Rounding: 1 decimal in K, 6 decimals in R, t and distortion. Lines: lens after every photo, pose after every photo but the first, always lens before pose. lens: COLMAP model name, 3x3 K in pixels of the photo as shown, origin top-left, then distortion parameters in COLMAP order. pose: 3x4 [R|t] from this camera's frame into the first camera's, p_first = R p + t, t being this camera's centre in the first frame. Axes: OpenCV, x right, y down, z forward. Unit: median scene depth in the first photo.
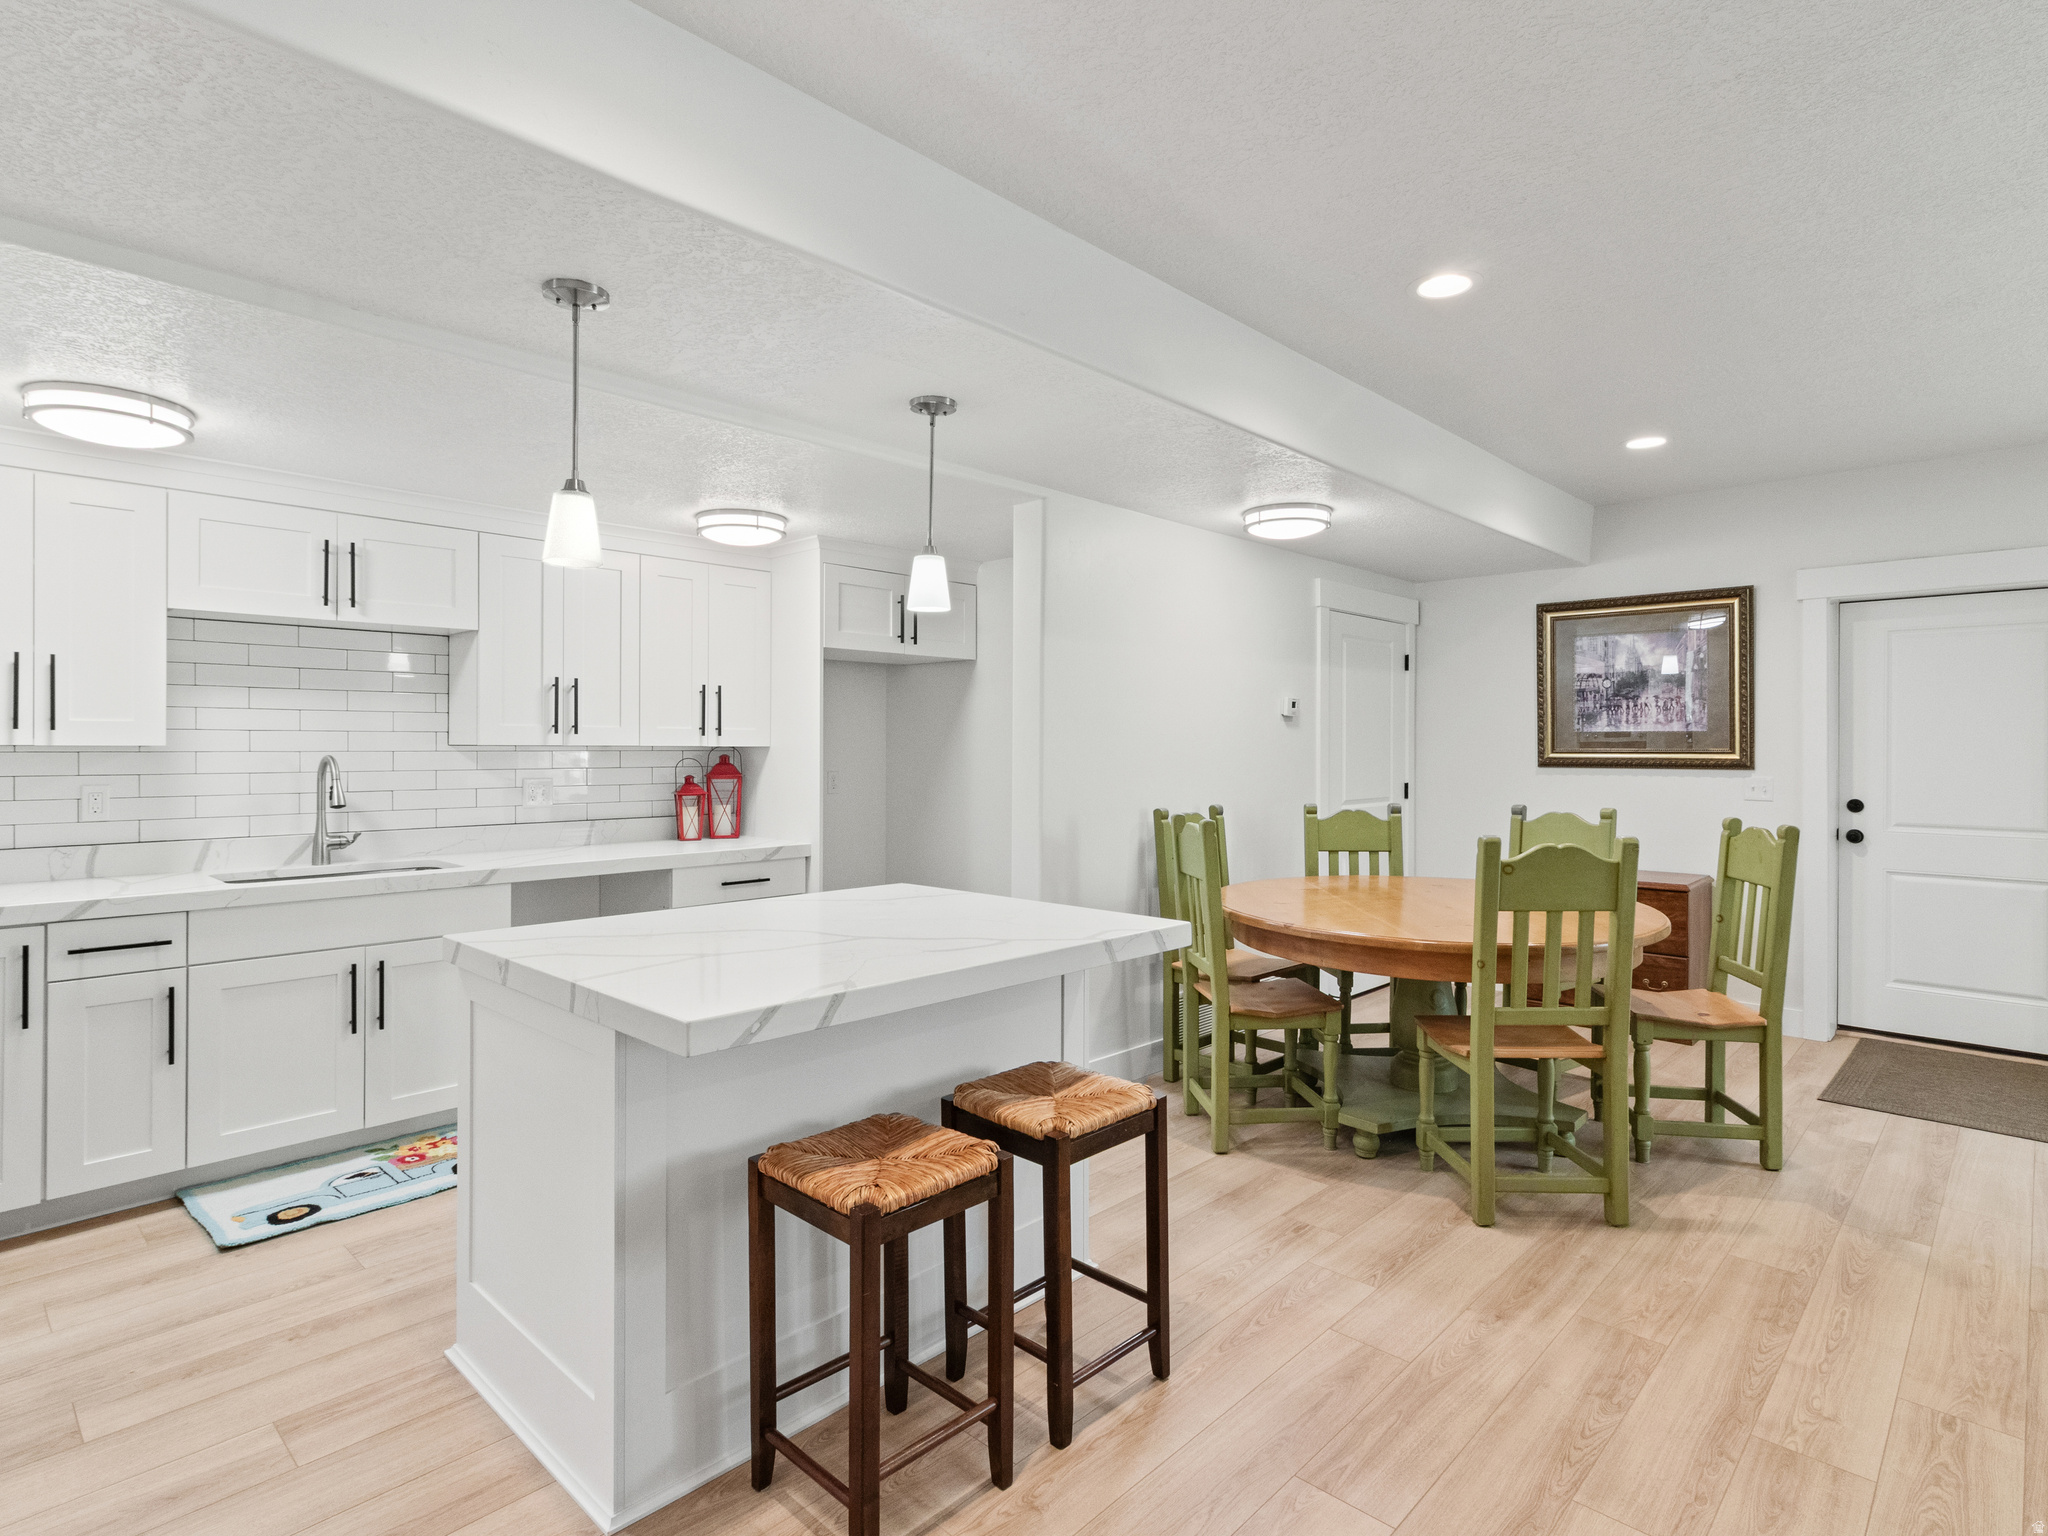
lens RADIAL K [[1086.0, 0, 1020.3], [0, 1086.0, 755.0], [0, 0, 1]] dist [-0.001589, 0.002637]
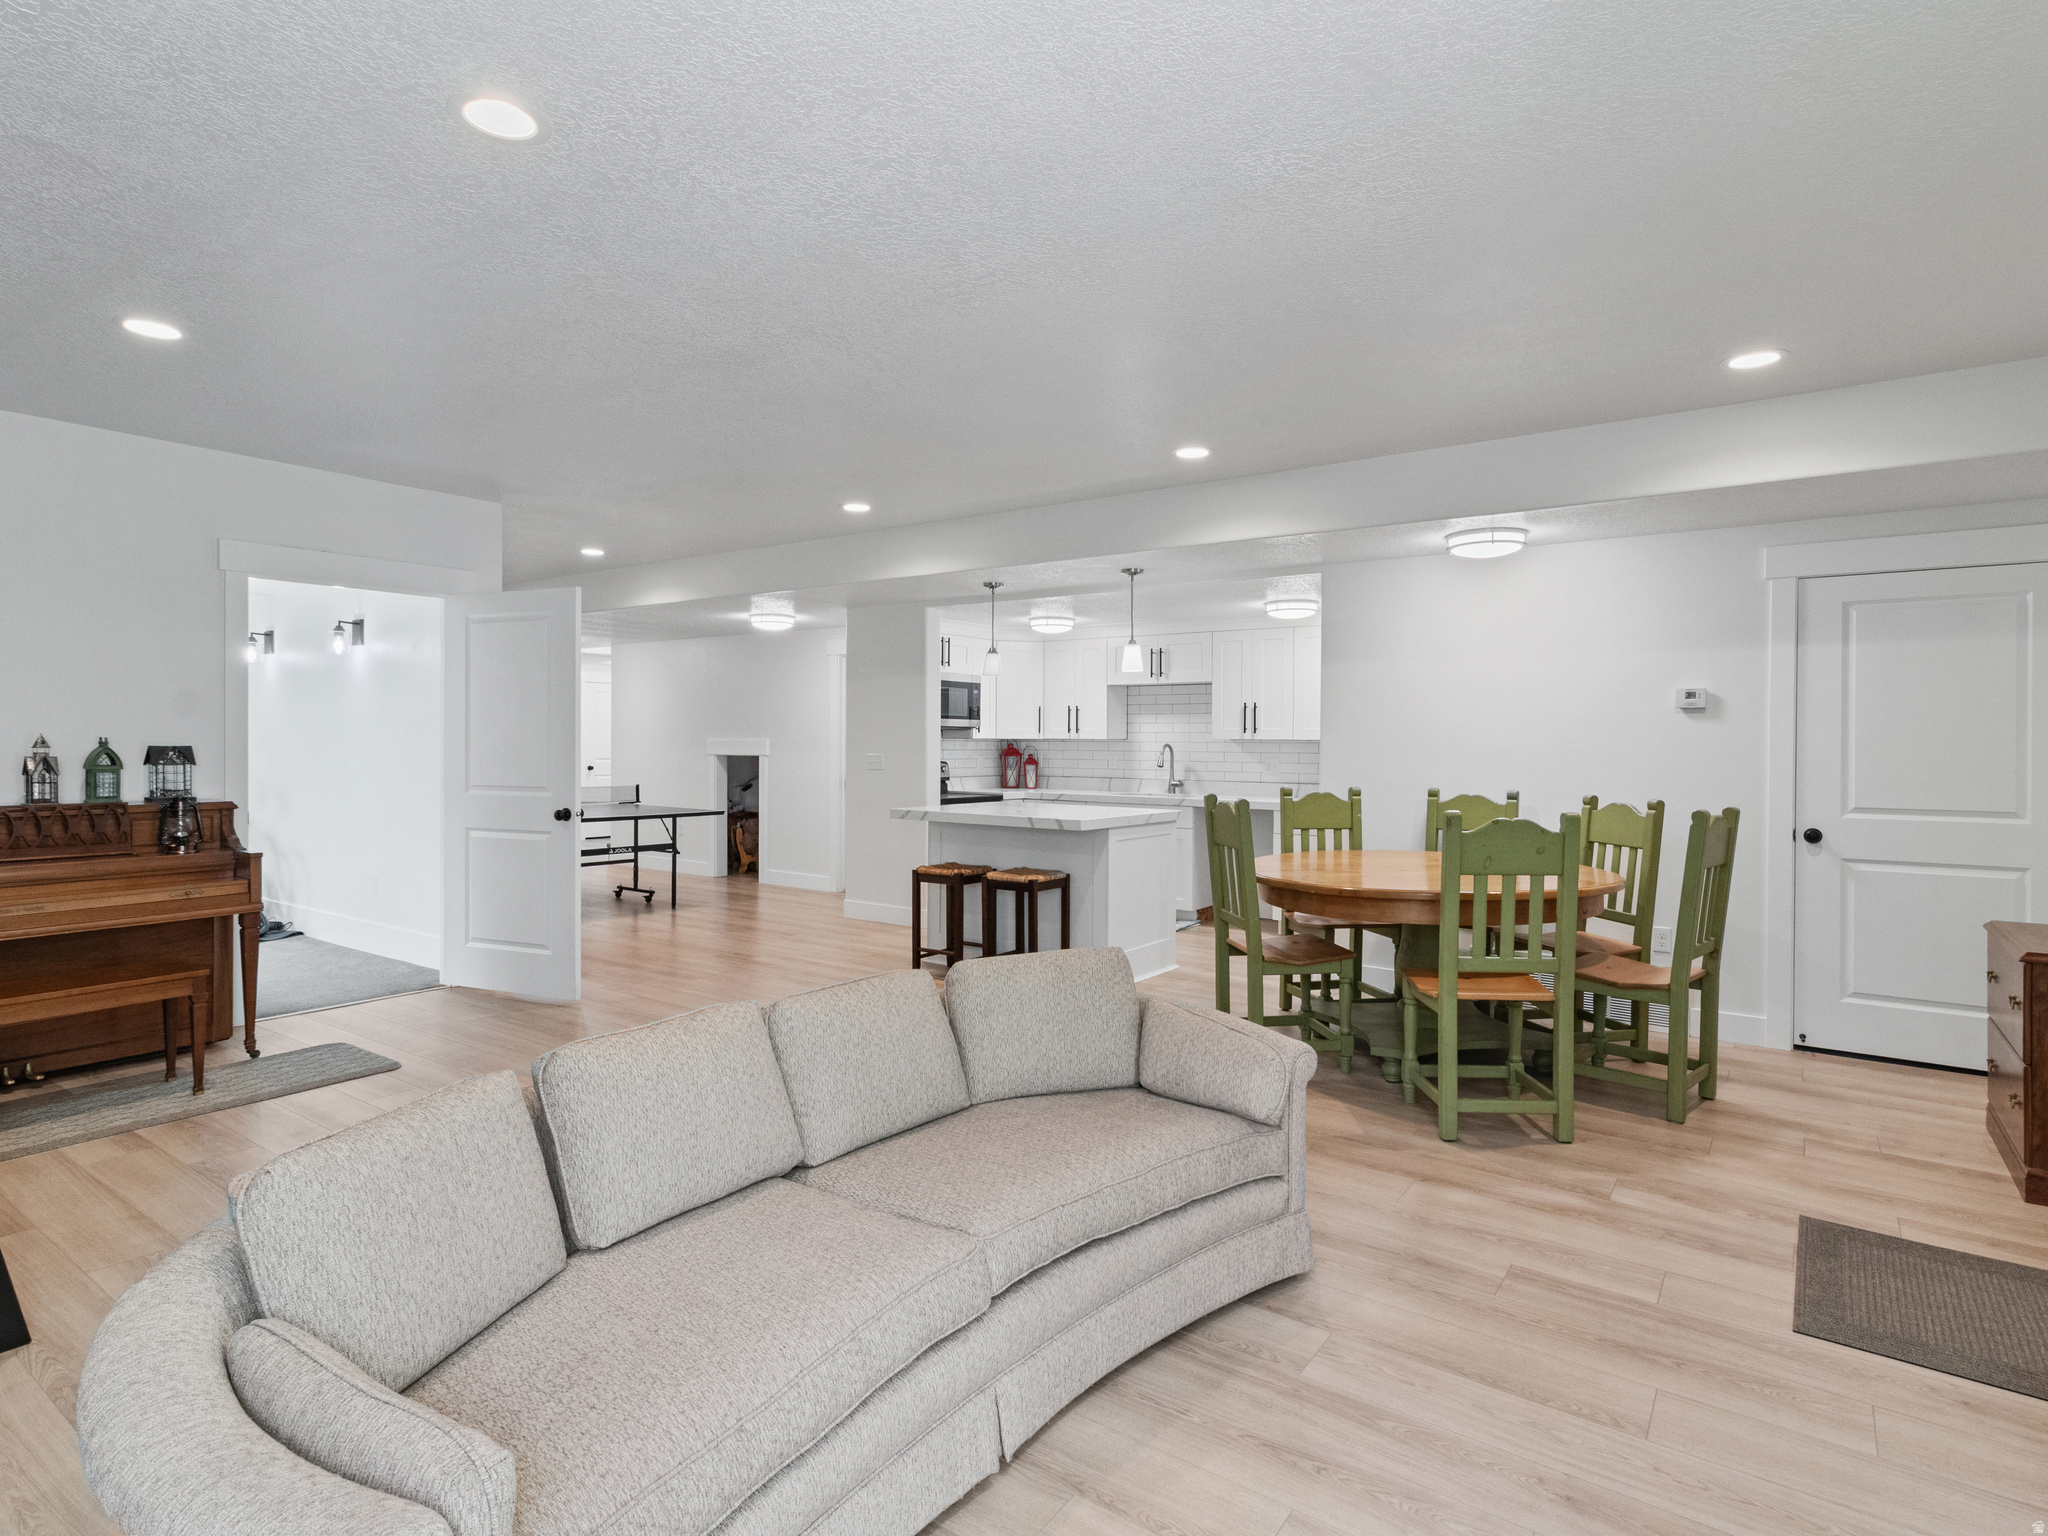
lens RADIAL K [[1086.0, 0, 1019.9], [0, 1086.0, 755.2], [0, 0, 1]] dist [-0.001589, 0.002637]
pose [[0.137403, 0.017493, -0.990361, 1.575295], [-0.004309, 0.999845, 0.017063, -0.012618], [0.990506, 0.001923, 0.137457, 0.407741]]
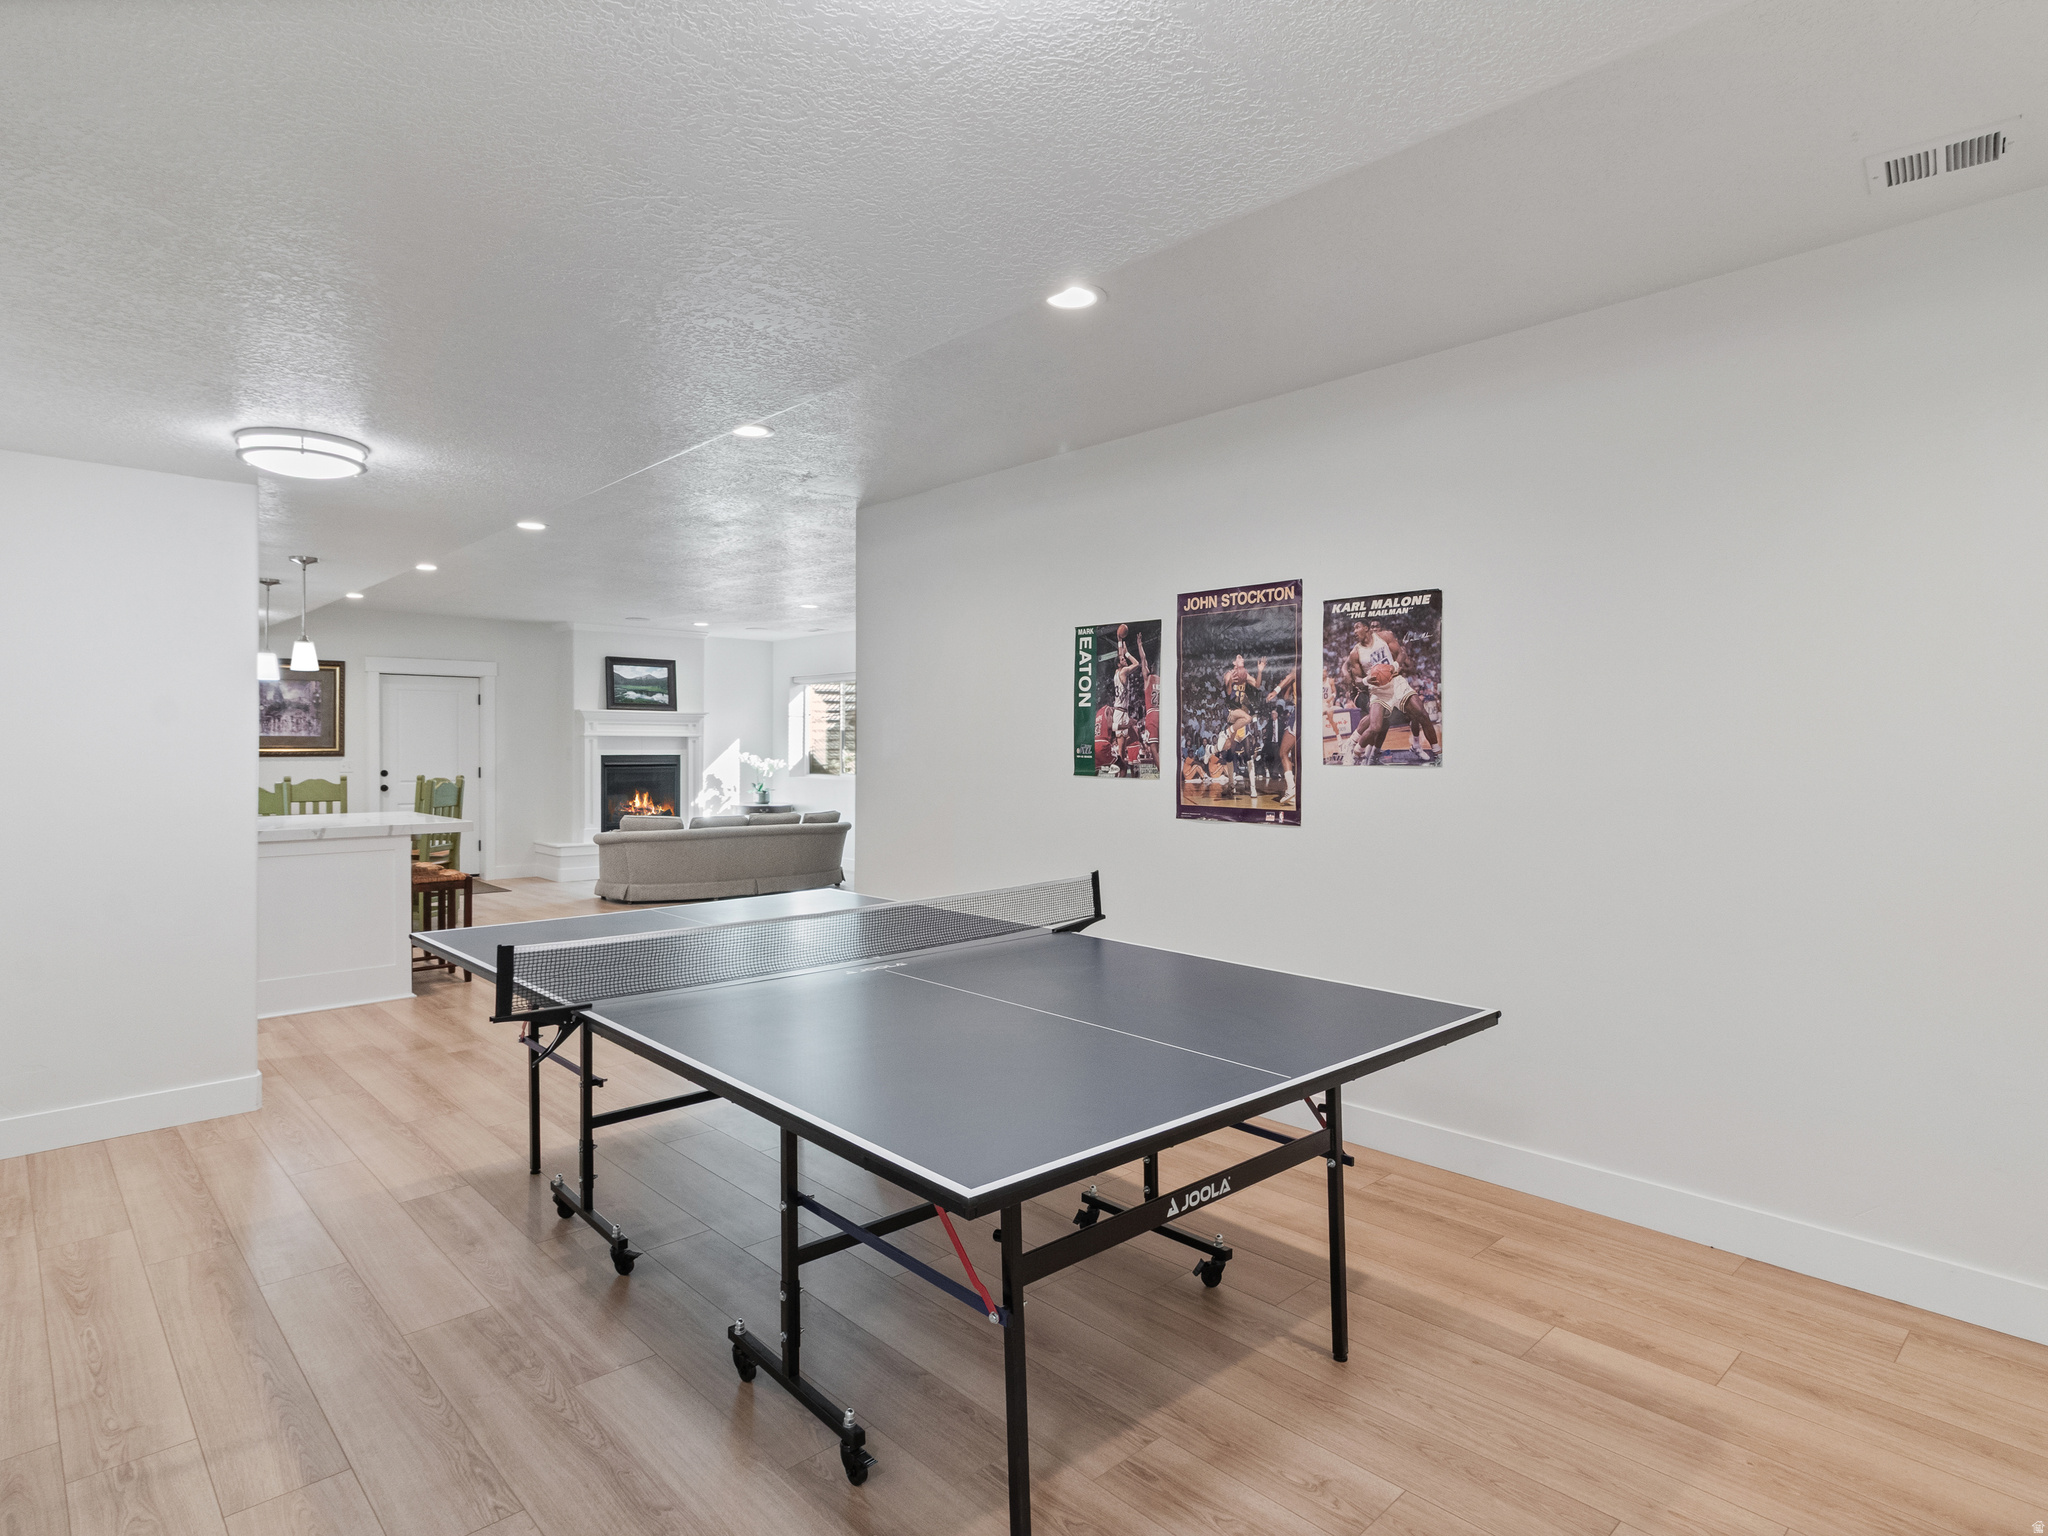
lens RADIAL K [[1086.0, 0, 1026.3], [0, 1086.0, 760.0], [0, 0, 1]] dist [-0.001589, 0.002637]
pose [[0.042026, -0.013936, 0.999019, -1.680146], [0.006219, 0.999887, 0.013686, 0.000800], [-0.999097, 0.005638, 0.042108, -0.410412]]
